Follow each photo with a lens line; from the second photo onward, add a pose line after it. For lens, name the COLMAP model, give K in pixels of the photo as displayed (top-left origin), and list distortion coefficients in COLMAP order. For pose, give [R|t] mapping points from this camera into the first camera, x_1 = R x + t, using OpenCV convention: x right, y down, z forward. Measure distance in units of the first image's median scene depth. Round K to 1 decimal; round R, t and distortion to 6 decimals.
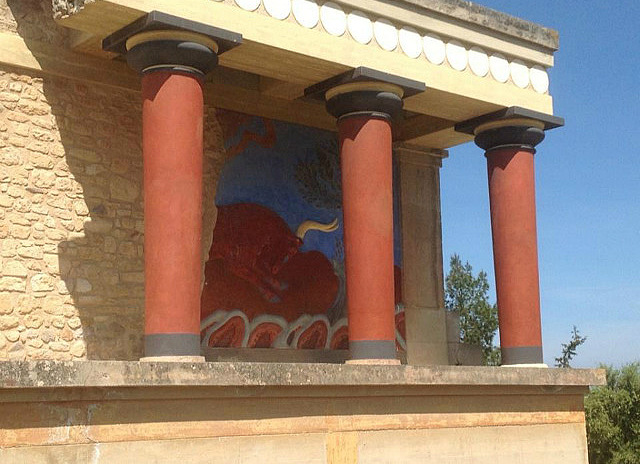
lens RADIAL K [[1026.7, 0, 319.9], [0, 1026.7, 231.1], [0, 0, 1]] dist [0.146174, 0.000000]
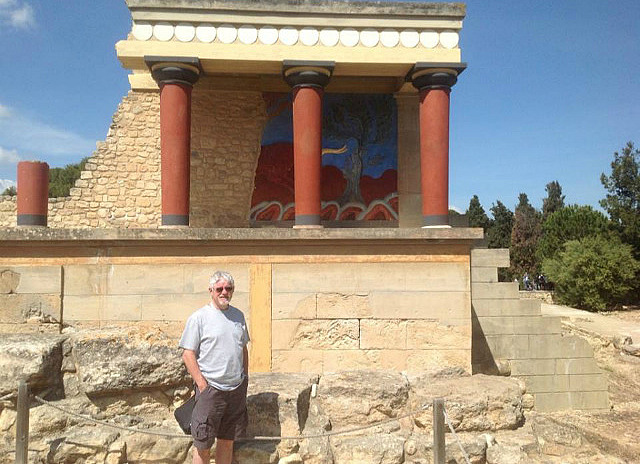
lens RADIAL K [[602.3, 0, 320.2], [0, 602.3, 231.9], [0, 0, 1]] dist [0.098010, 0.000000]
pose [[0.821249, -0.013191, -0.570417, 0.660277], [0.085562, 0.991275, 0.100262, 0.031648], [0.564117, -0.131146, 0.815213, 0.151314]]
